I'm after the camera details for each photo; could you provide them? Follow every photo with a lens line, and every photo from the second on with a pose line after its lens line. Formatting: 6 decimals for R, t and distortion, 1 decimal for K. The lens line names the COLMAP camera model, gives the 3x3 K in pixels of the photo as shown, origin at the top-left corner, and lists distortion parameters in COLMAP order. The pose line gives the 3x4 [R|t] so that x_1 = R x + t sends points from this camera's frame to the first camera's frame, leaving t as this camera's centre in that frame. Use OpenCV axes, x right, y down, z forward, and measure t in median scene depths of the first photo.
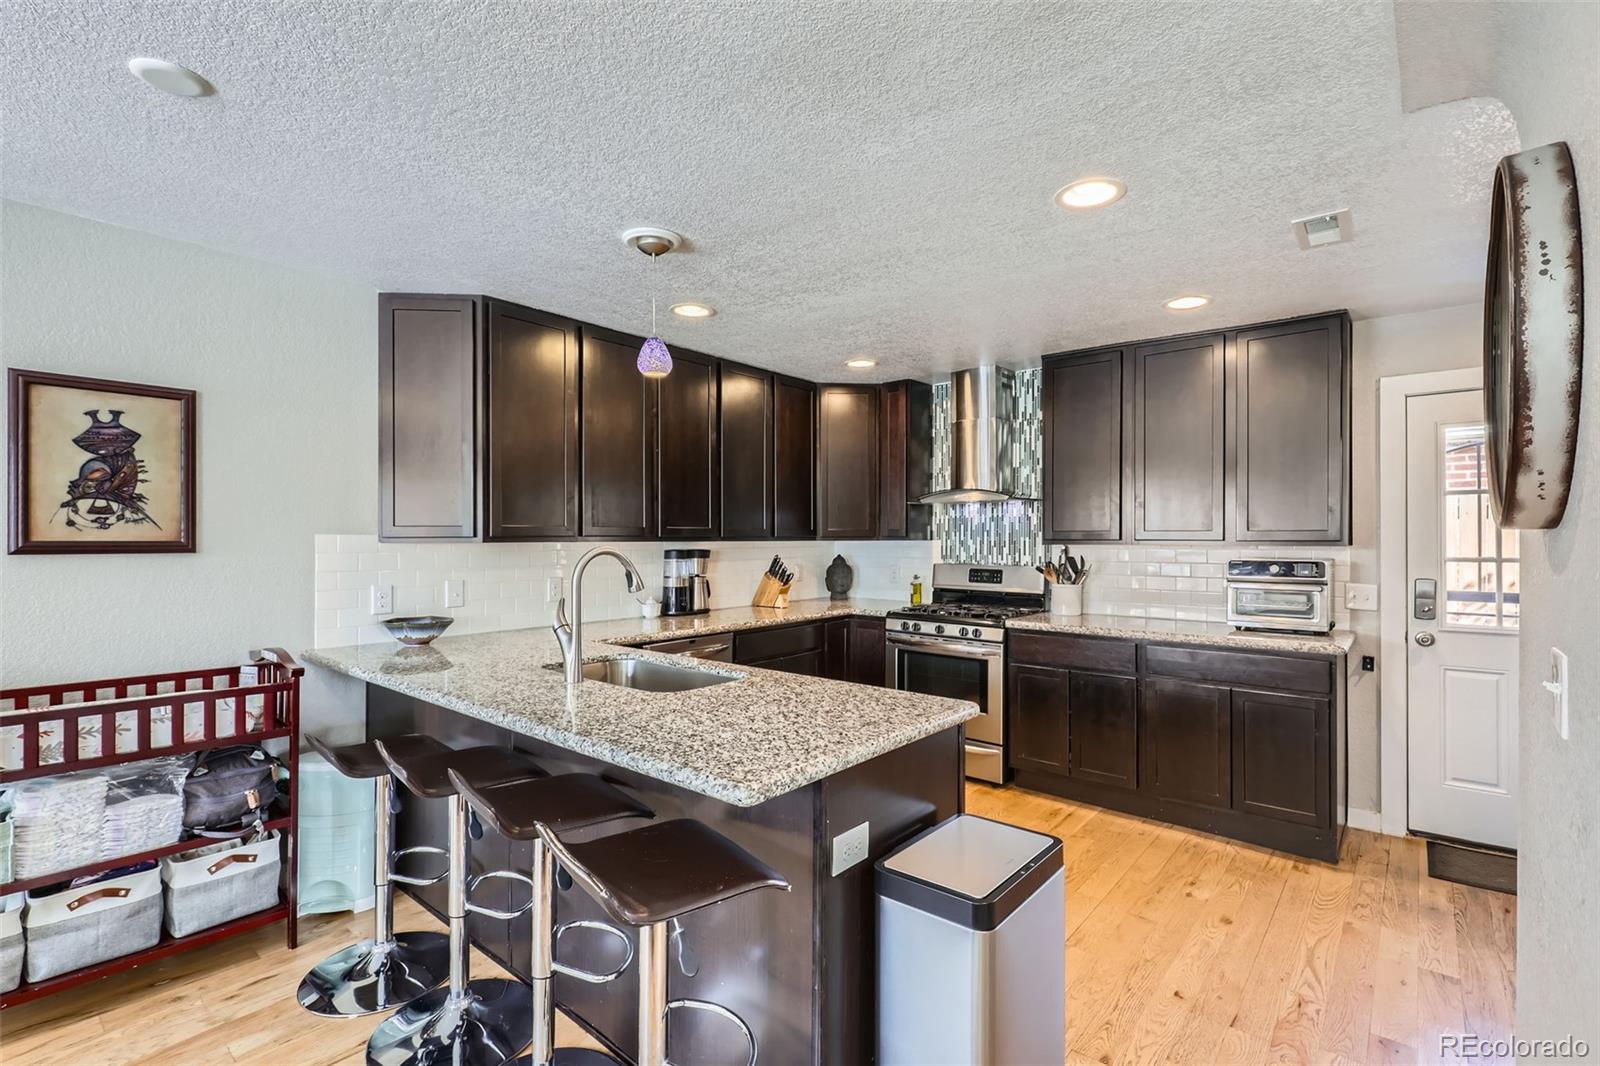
lens RADIAL K [[726.3, 0, 799.3], [0, 726.3, 540.1], [0, 0, 1]] dist [0.002160, -0.000764]
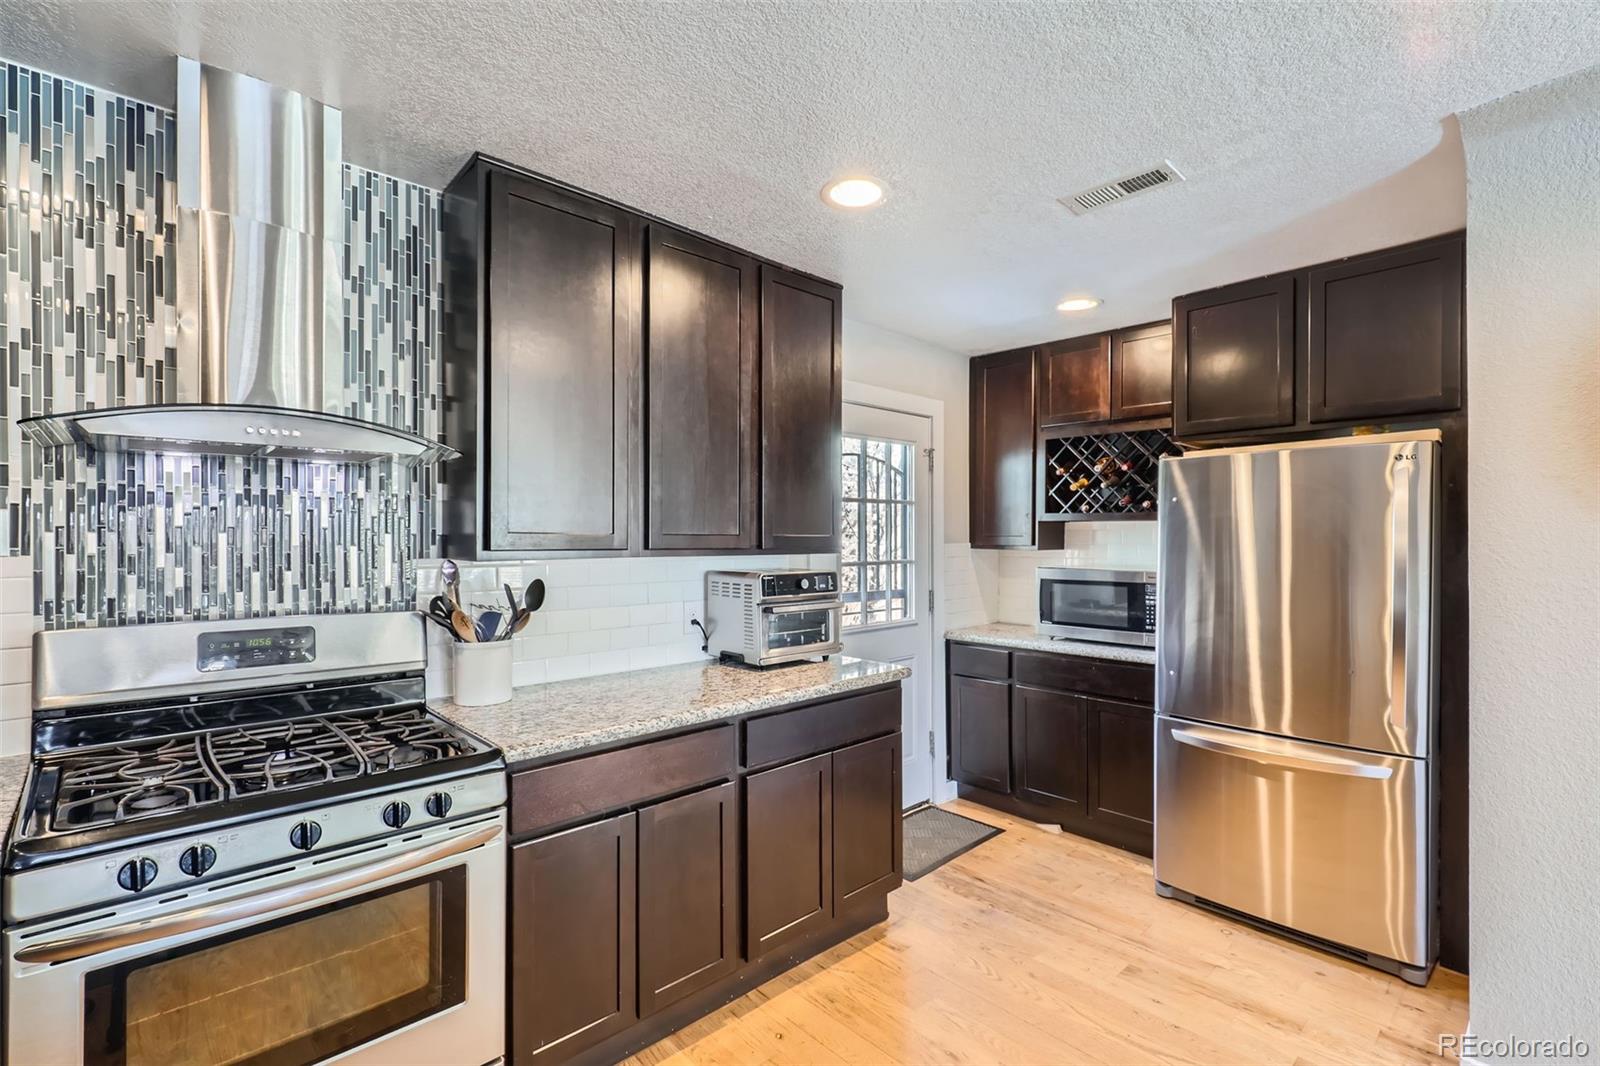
lens RADIAL K [[726.3, 0, 799.9], [0, 726.3, 541.4], [0, 0, 1]] dist [0.002160, -0.000764]
pose [[0.109120, -0.003660, 0.994022, -0.121706], [0.004415, 0.999985, 0.003197, -0.008421], [-0.994019, 0.004040, 0.109134, 0.886860]]
